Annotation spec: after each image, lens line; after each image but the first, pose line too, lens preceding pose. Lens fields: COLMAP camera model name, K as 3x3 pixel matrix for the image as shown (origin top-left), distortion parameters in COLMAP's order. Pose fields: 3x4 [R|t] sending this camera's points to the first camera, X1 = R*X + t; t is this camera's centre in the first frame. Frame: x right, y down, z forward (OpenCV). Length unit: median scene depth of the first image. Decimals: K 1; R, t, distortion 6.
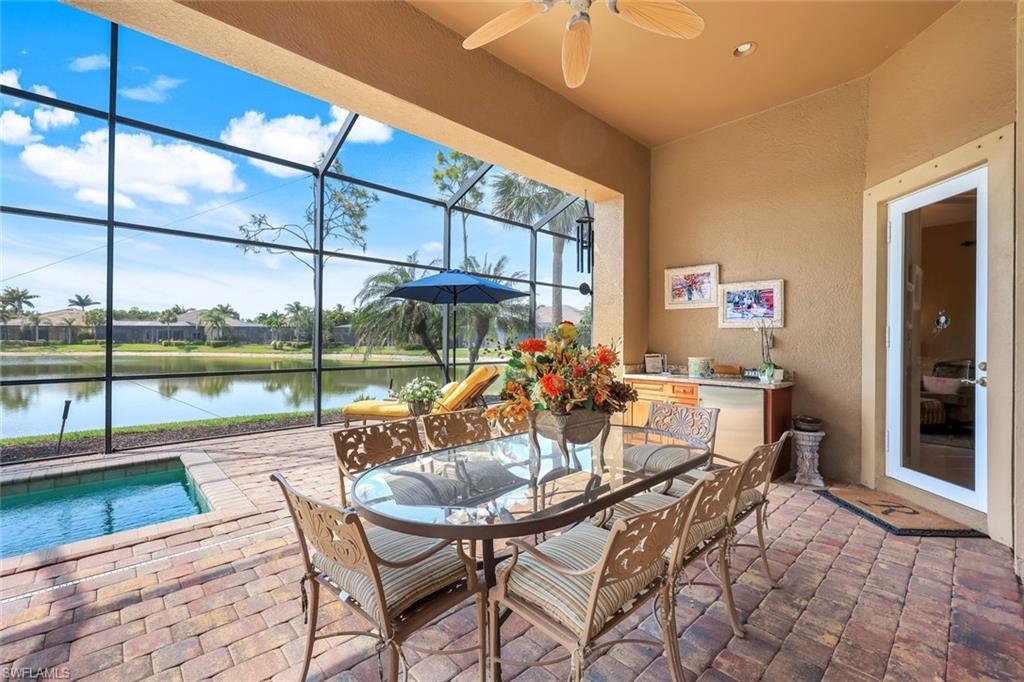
lens RADIAL K [[435.9, 0, 513.6], [0, 435.9, 340.4], [0, 0, 1]] dist [-0.000002, -0.000562]
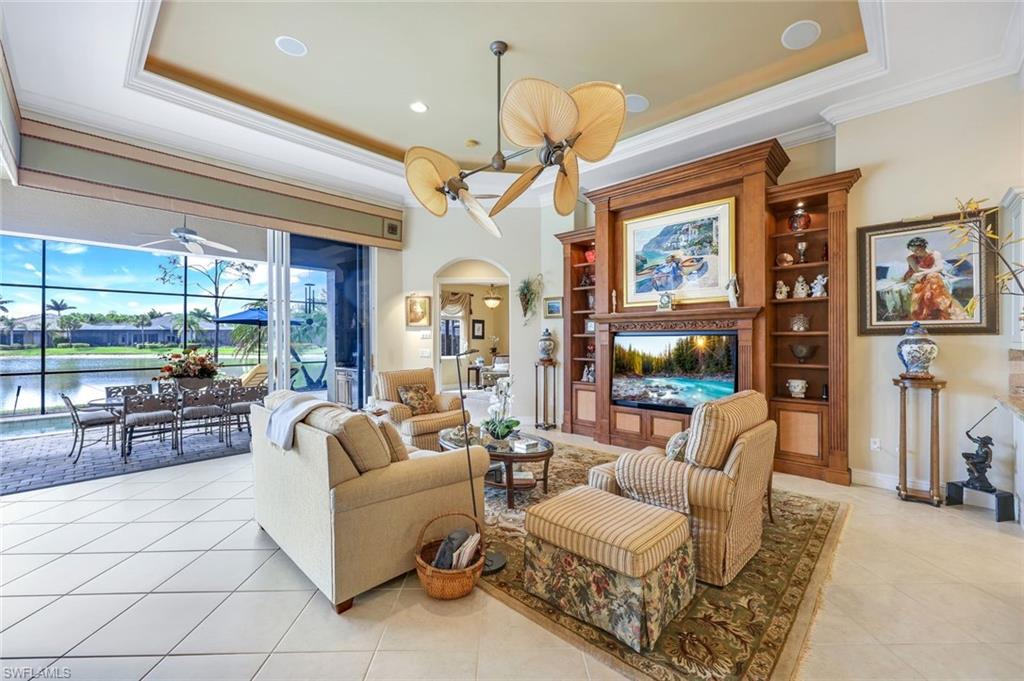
lens RADIAL K [[416.8, 0, 512.9], [0, 416.8, 338.2], [0, 0, 1]] dist [-0.003328, 0.000271]
pose [[0.998836, -0.006446, 0.047804, 0.055730], [0.006715, 0.999963, -0.005459, -0.001413], [-0.047767, 0.005774, 0.998842, -0.048822]]
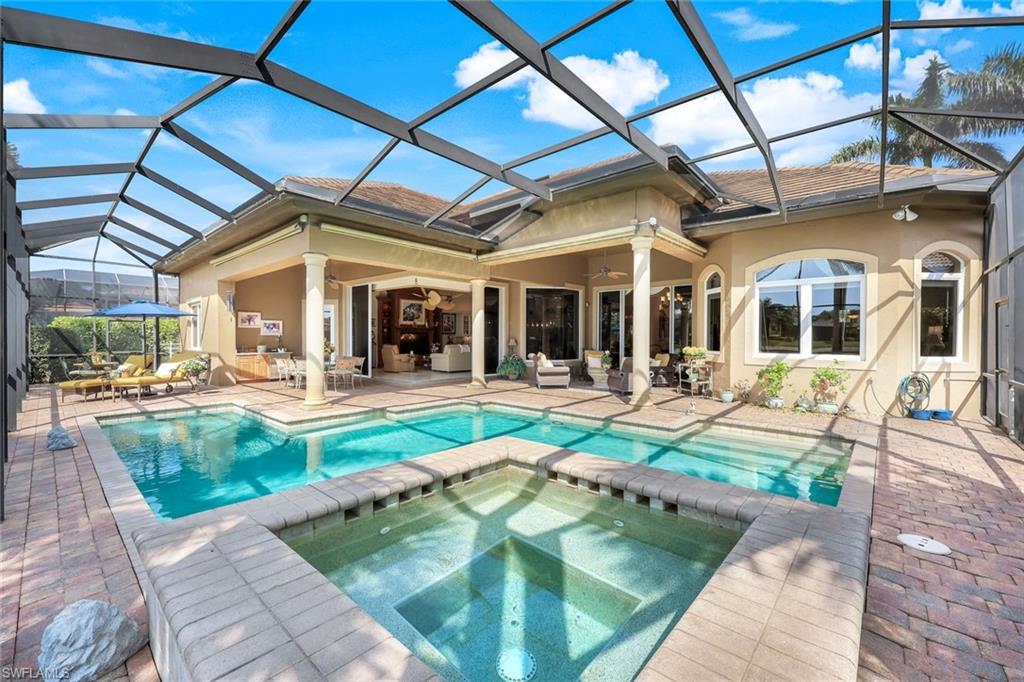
lens RADIAL K [[435.9, 0, 512.8], [0, 435.9, 338.2], [0, 0, 1]] dist [-0.000002, -0.000562]
pose [[-0.067424, -0.011739, 0.997655, -0.148194], [0.003308, 0.999923, 0.011989, -0.002169], [-0.997719, 0.004108, -0.067380, -0.027019]]
